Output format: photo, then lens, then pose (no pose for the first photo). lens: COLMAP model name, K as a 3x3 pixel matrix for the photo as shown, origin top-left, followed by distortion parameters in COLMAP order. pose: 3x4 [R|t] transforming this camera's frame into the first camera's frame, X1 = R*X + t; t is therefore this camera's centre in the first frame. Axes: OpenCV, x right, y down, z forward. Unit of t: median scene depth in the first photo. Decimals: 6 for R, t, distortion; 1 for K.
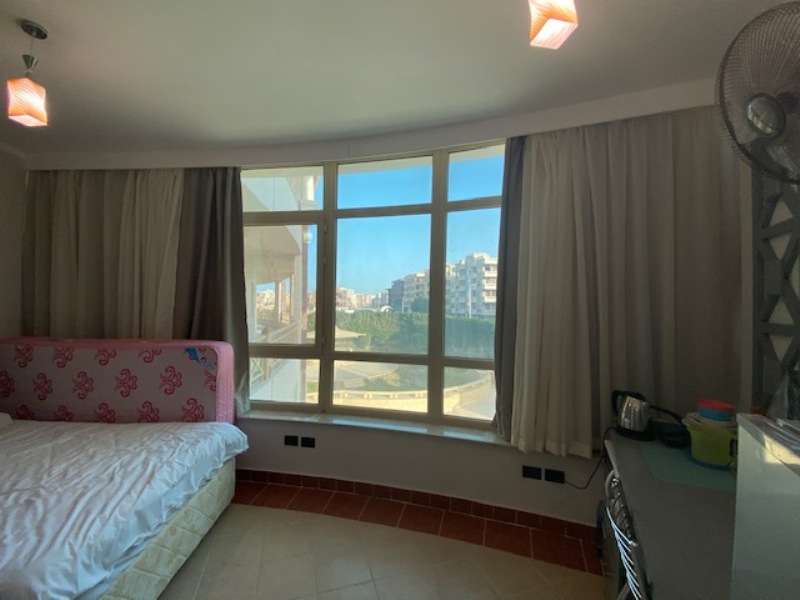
lens RADIAL K [[321.6, 0, 397.7], [0, 321.6, 300.9], [0, 0, 1]] dist [0.017362, -0.018915]
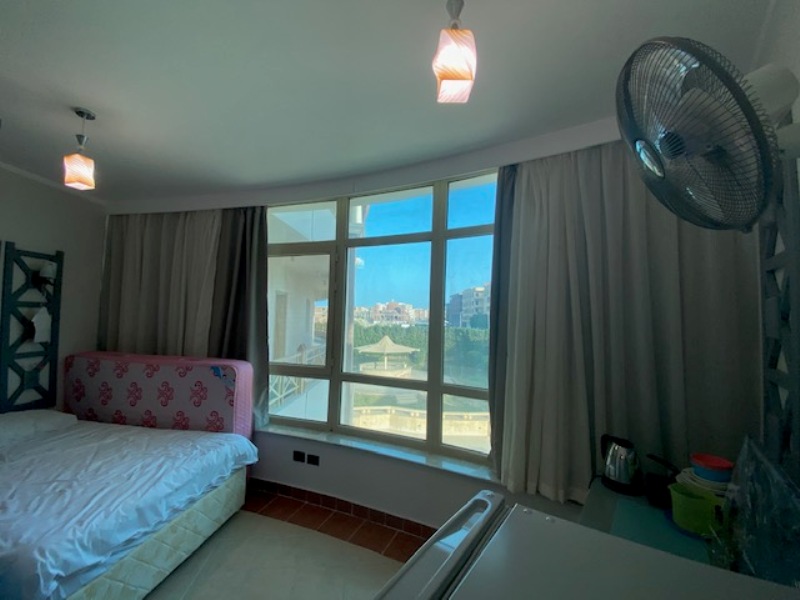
lens RADIAL K [[323.4, 0, 400.0], [0, 323.4, 300.0], [0, 0, 1]] dist [0.001337, -0.012292]
pose [[0.983893, 0.002433, -0.178743, 0.192552], [-0.010590, 0.998944, -0.044697, -0.040210], [0.178446, 0.045870, 0.982880, -0.013913]]
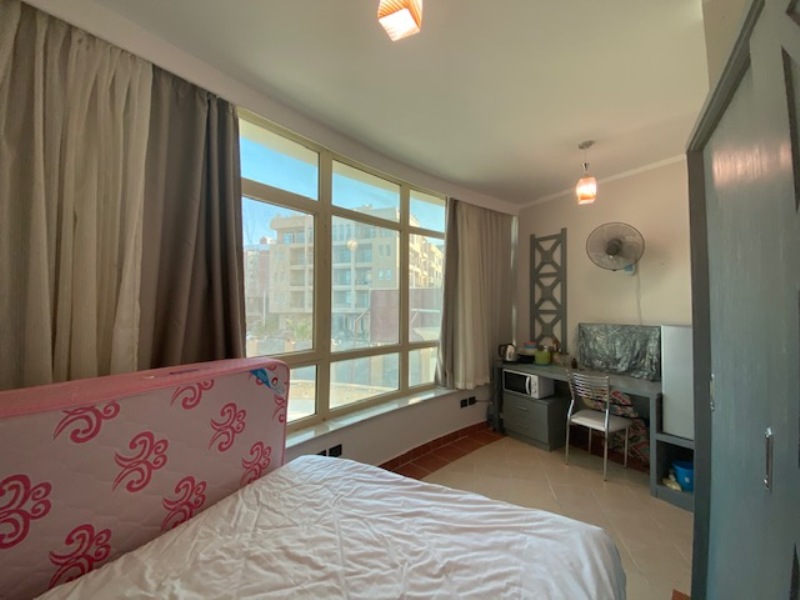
lens RADIAL K [[321.6, 0, 397.7], [0, 321.6, 300.9], [0, 0, 1]] dist [0.017362, -0.018915]
pose [[0.507106, 0.004195, 0.861873, -1.008382], [0.000472, 0.999987, -0.005145, 0.007277], [-0.861883, 0.003016, 0.507098, 0.376552]]
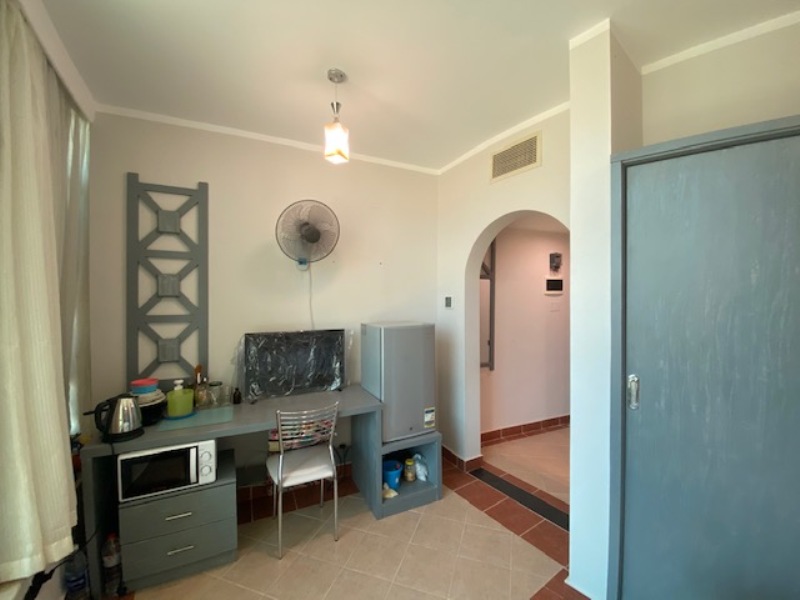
lens RADIAL K [[321.6, 0, 397.7], [0, 321.6, 300.9], [0, 0, 1]] dist [0.017362, -0.018915]
pose [[-0.803376, -0.017046, 0.595228, -0.340420], [-0.010439, 0.999840, 0.014543, -0.016969], [-0.595381, 0.005470, -0.803425, 0.880857]]
